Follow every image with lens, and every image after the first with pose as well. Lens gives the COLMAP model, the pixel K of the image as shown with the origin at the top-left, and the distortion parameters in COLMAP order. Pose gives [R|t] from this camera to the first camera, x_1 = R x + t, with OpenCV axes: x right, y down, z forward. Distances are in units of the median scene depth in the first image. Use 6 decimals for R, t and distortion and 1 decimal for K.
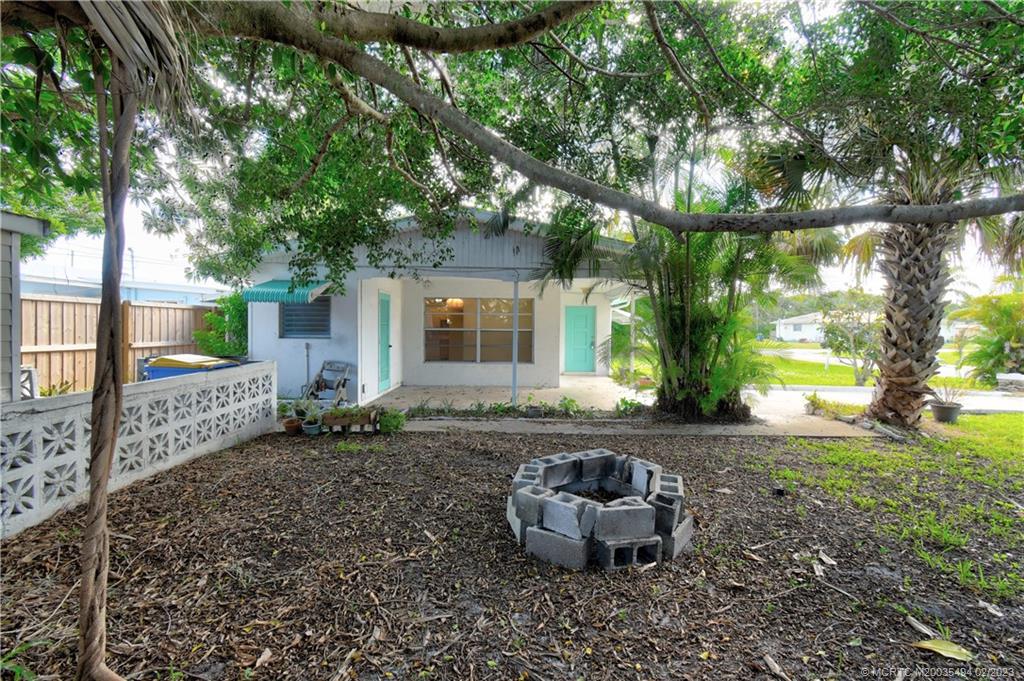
lens RADIAL K [[462.9, 0, 523.0], [0, 462.9, 322.1], [0, 0, 1]] dist [0.002218, -0.000096]
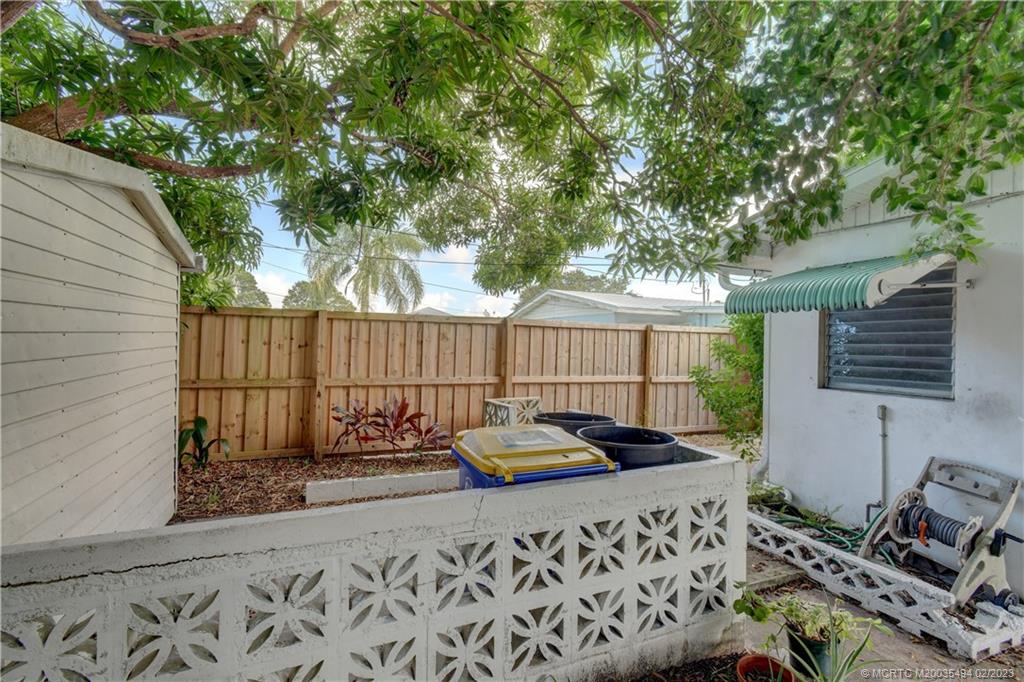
lens RADIAL K [[460.3, 0, 519.5], [0, 460.3, 333.8], [0, 0, 1]] dist [-0.000210, -0.000920]
pose [[0.368068, -0.021692, -0.929546, -0.201385], [-0.010207, 0.999573, -0.027368, -0.006183], [0.929743, 0.019562, 0.367689, 0.554001]]
